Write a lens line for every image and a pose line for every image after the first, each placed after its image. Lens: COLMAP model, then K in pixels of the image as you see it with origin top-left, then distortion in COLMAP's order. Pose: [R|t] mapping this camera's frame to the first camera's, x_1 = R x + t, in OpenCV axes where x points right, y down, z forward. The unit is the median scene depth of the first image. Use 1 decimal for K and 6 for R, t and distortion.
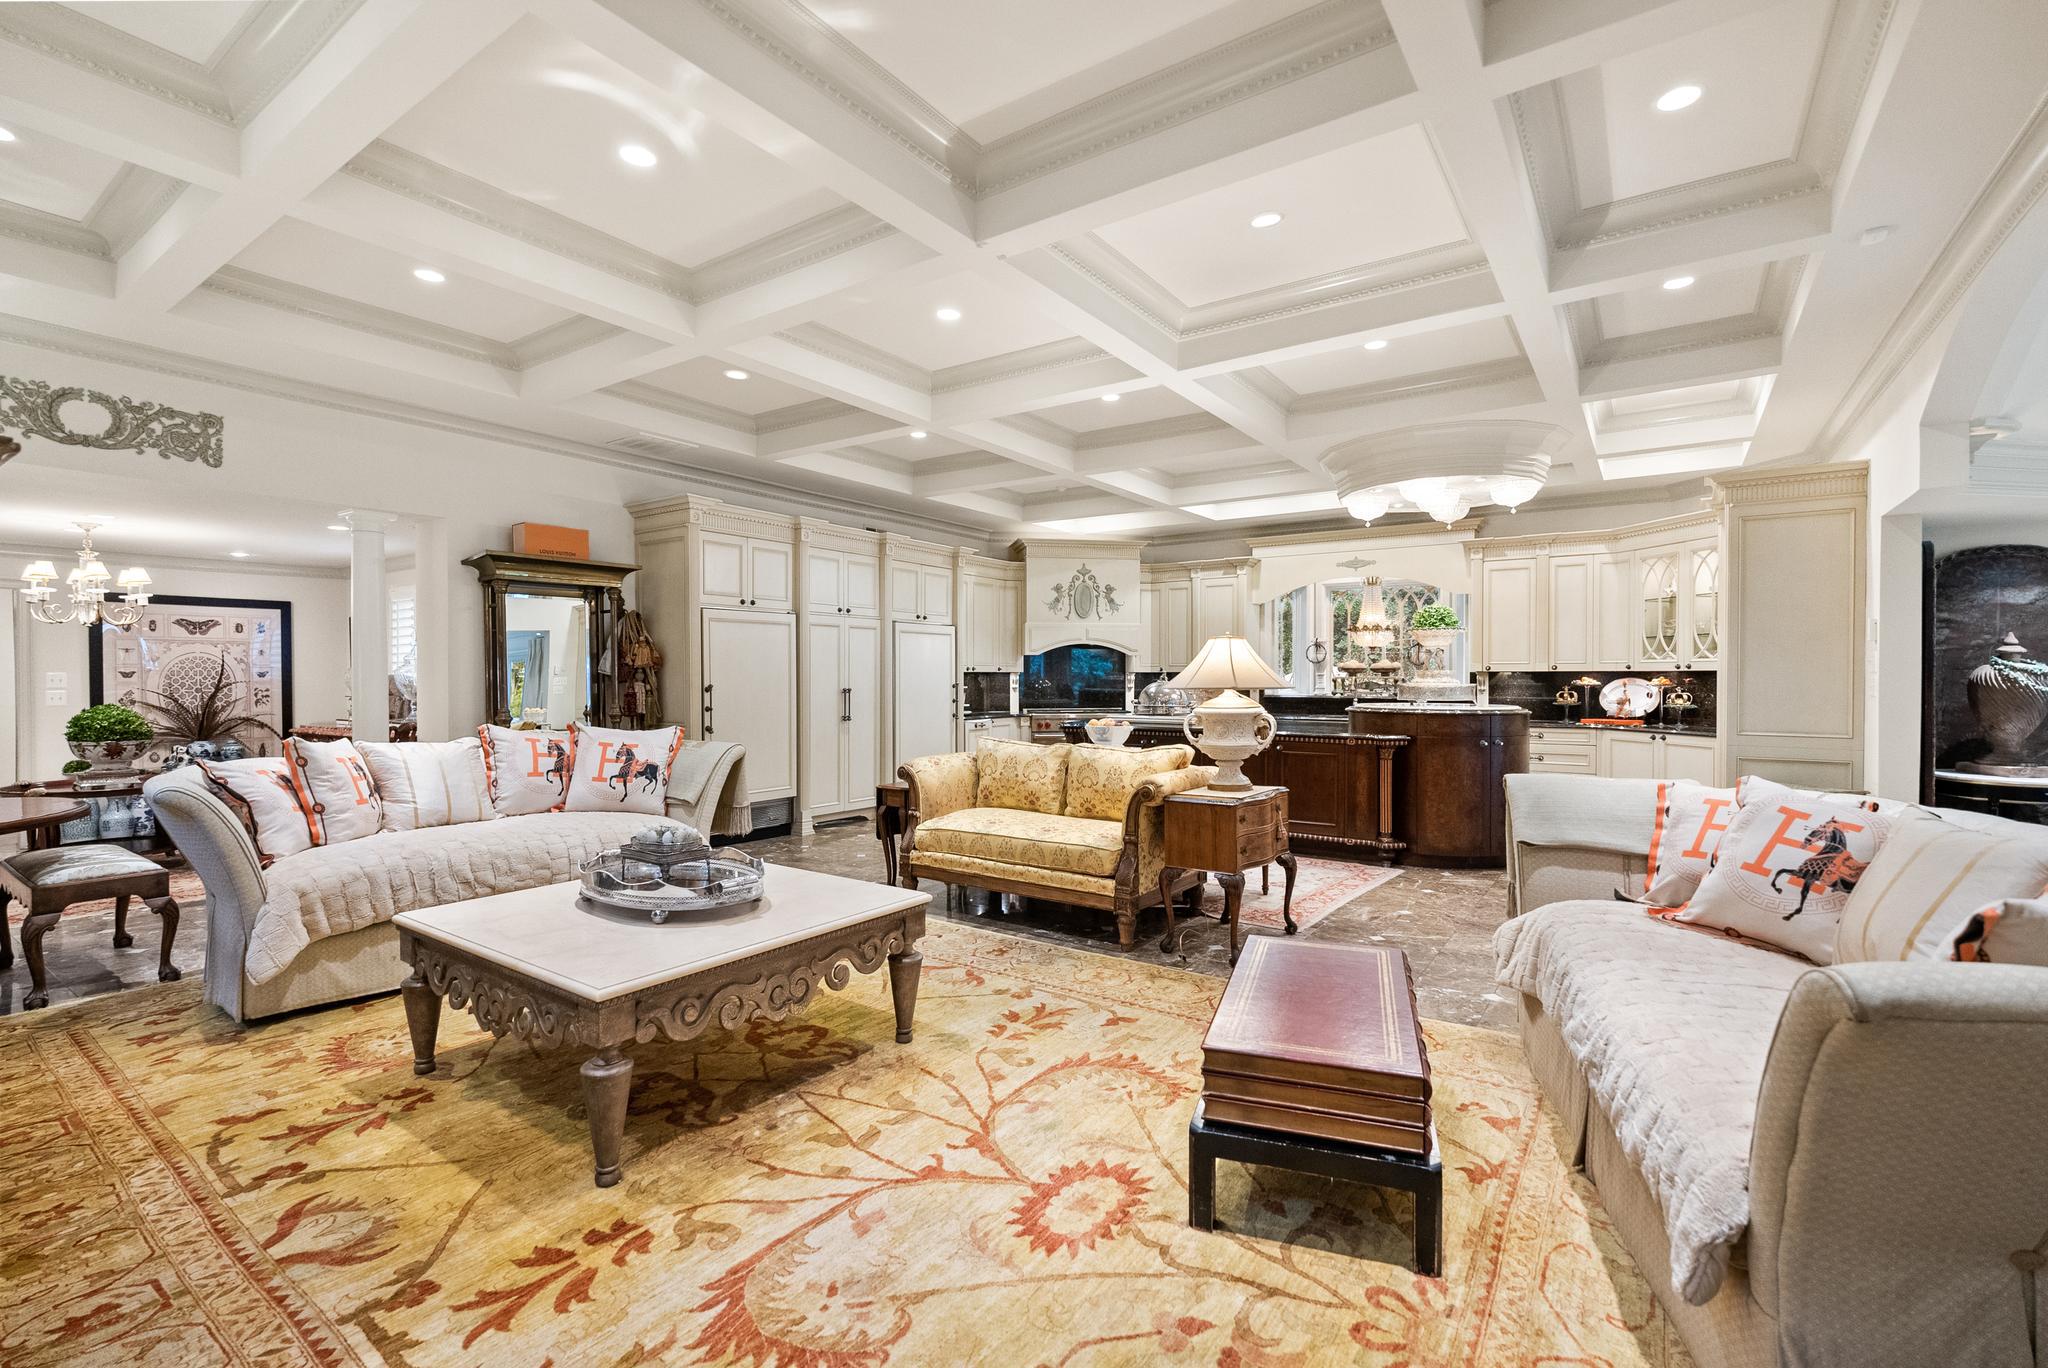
lens RADIAL K [[896.8, 0, 1024.0], [0, 896.8, 684.0], [0, 0, 1]] dist [-0.002965, 0.000751]
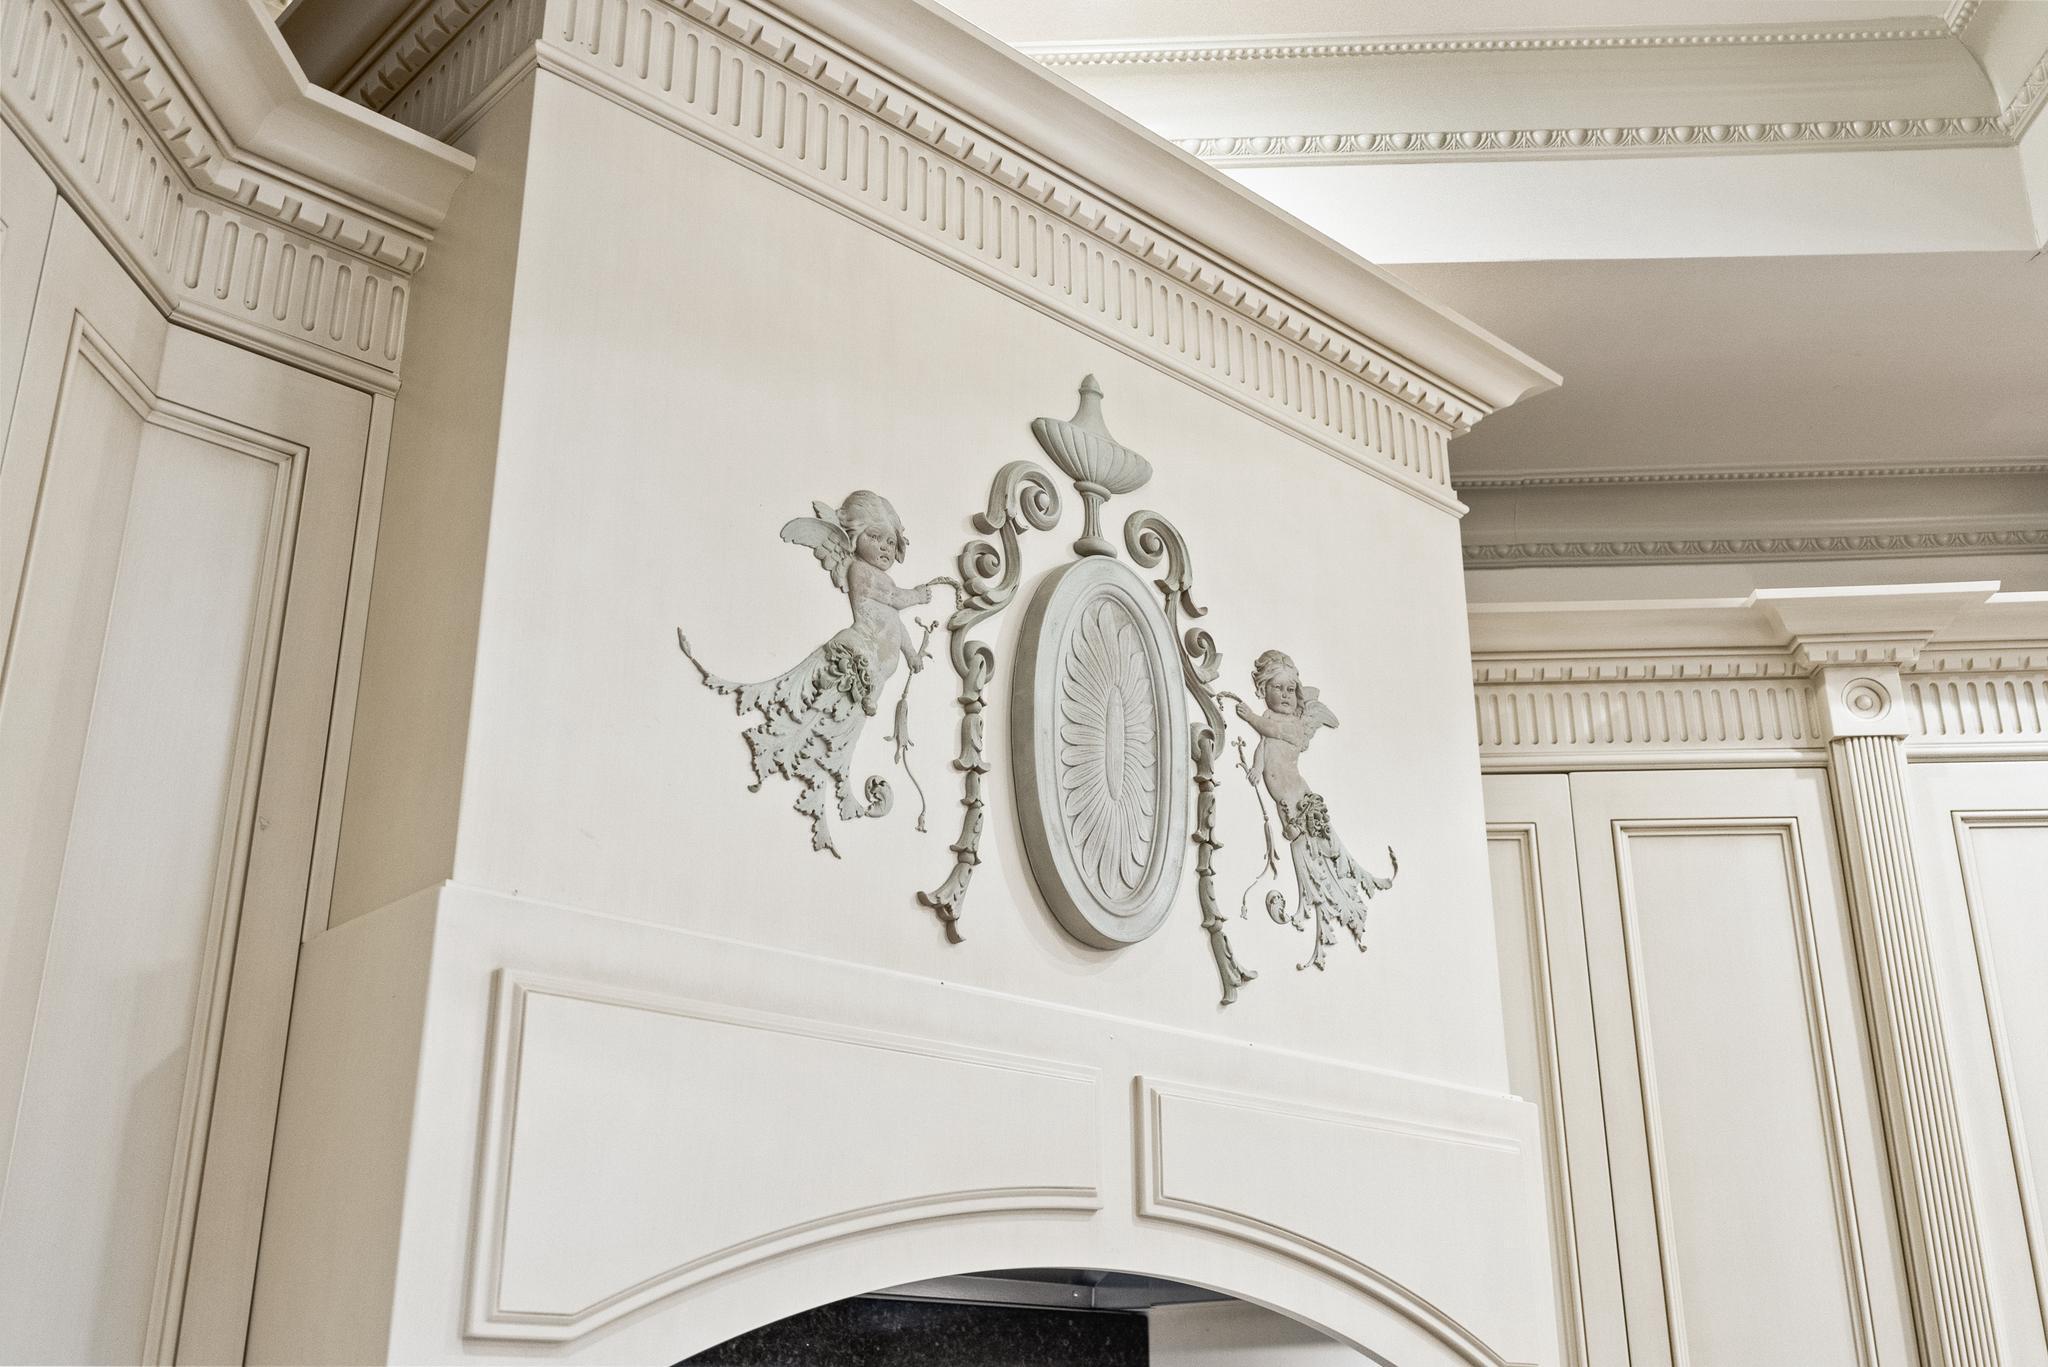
lens RADIAL K [[2017.0, 0, 1024.0], [0, 2017.0, 683.5], [0, 0, 1]] dist [-0.004815, -0.001735]
pose [[0.851169, 0.190591, 0.489067, -0.076106], [0.005633, 0.928378, -0.371596, -0.057529], [-0.524862, 0.319046, 0.789132, 1.811404]]
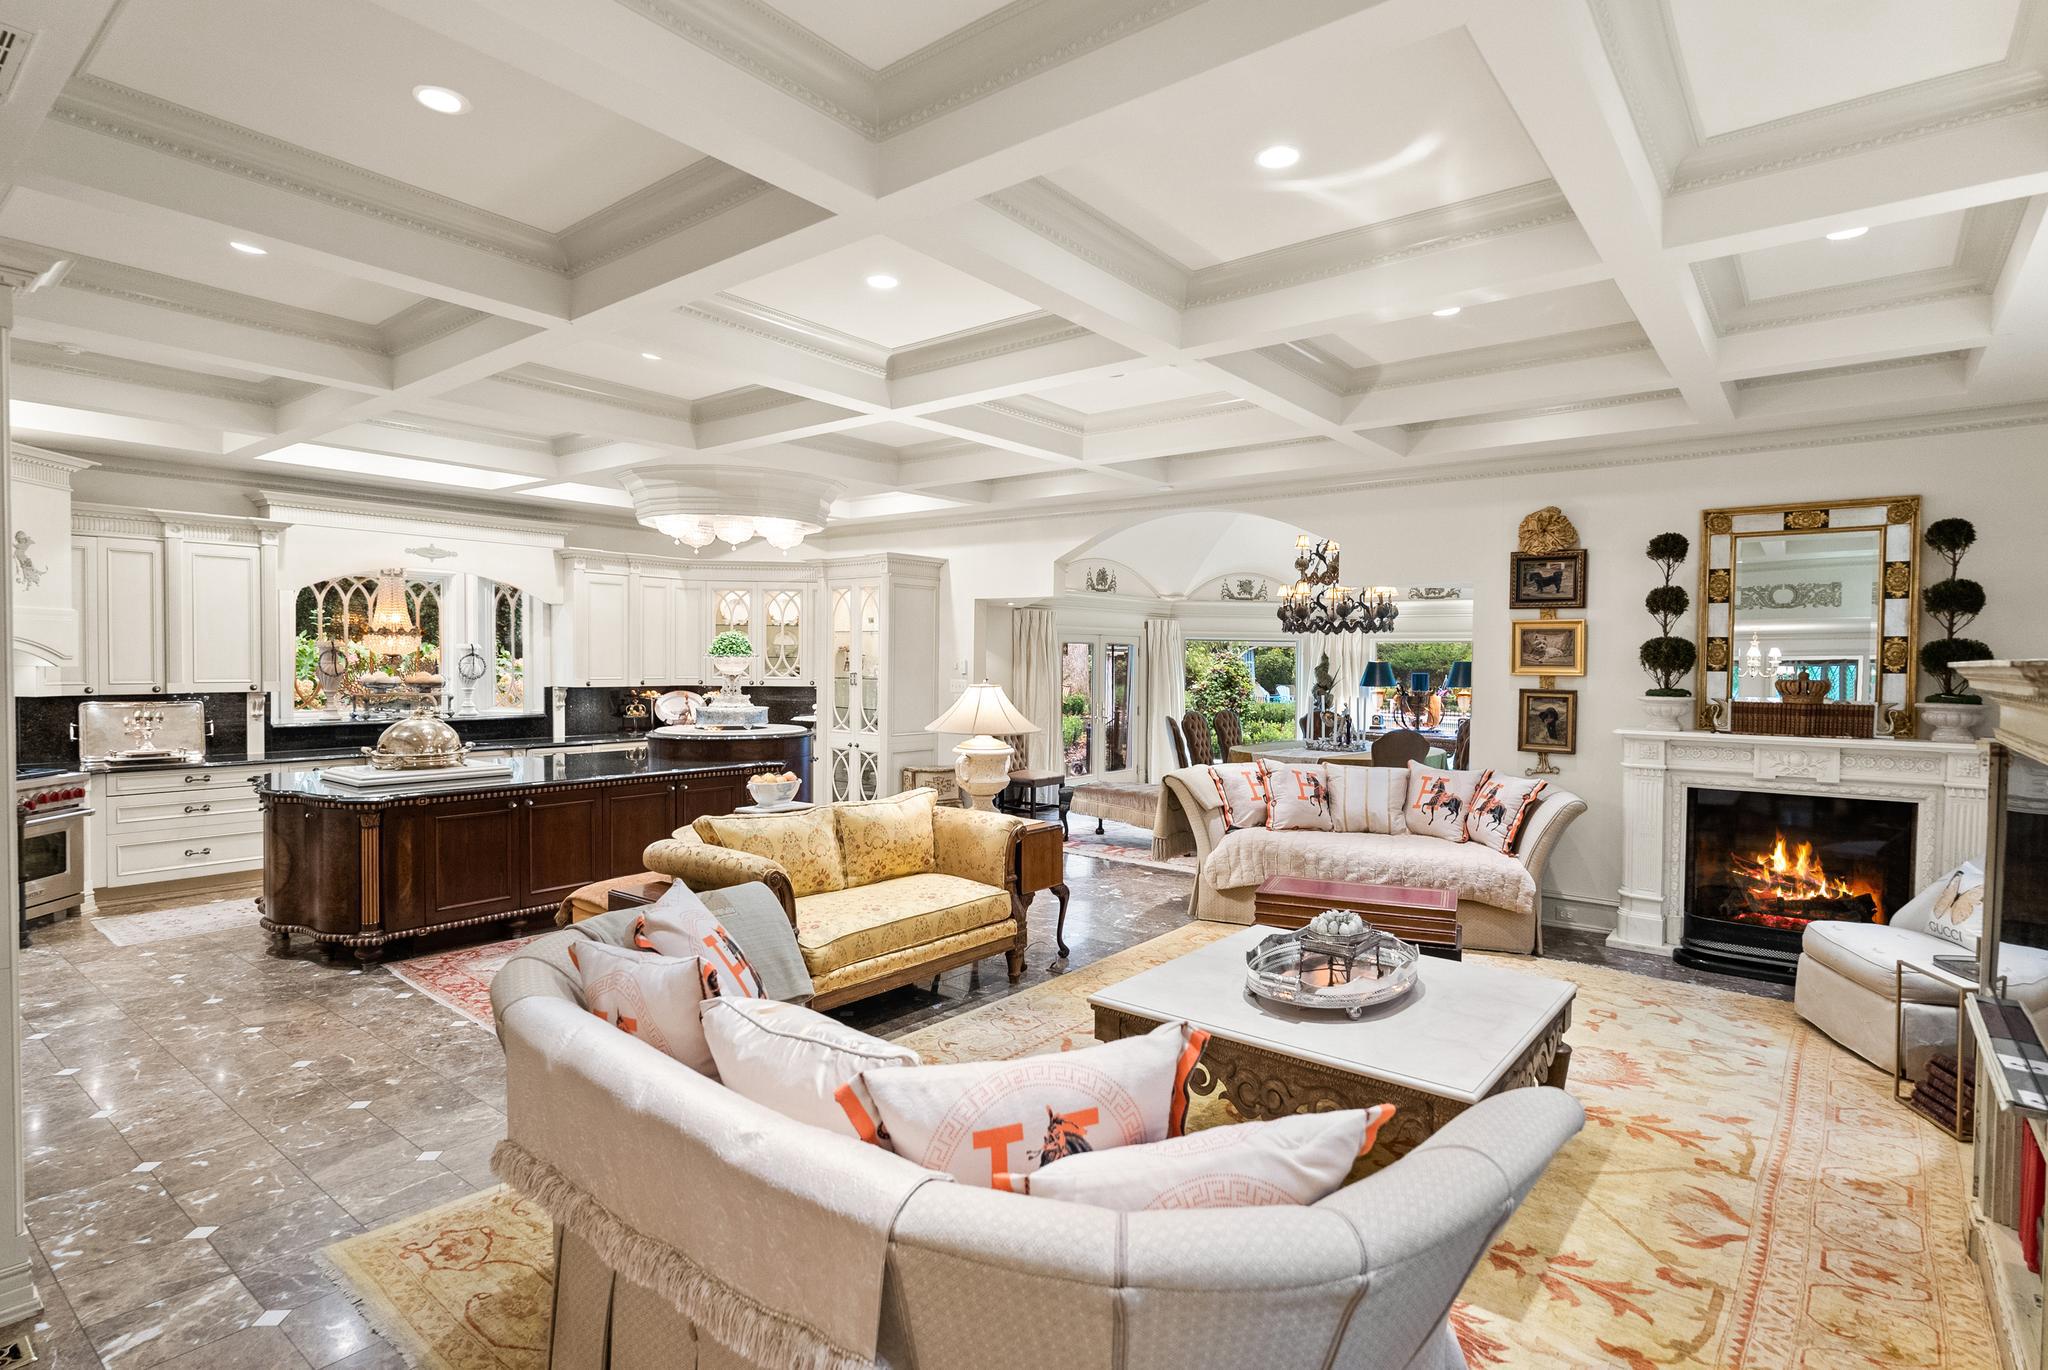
lens RADIAL K [[1037.0, 0, 1024.0], [0, 1037.0, 685.0], [0, 0, 1]] dist [0.000921, 0.000472]
pose [[0.064020, -0.025336, 0.997627, -1.008009], [0.000048, 0.999678, 0.025385, -0.080336], [-0.997949, -0.001577, 0.064001, 0.823892]]
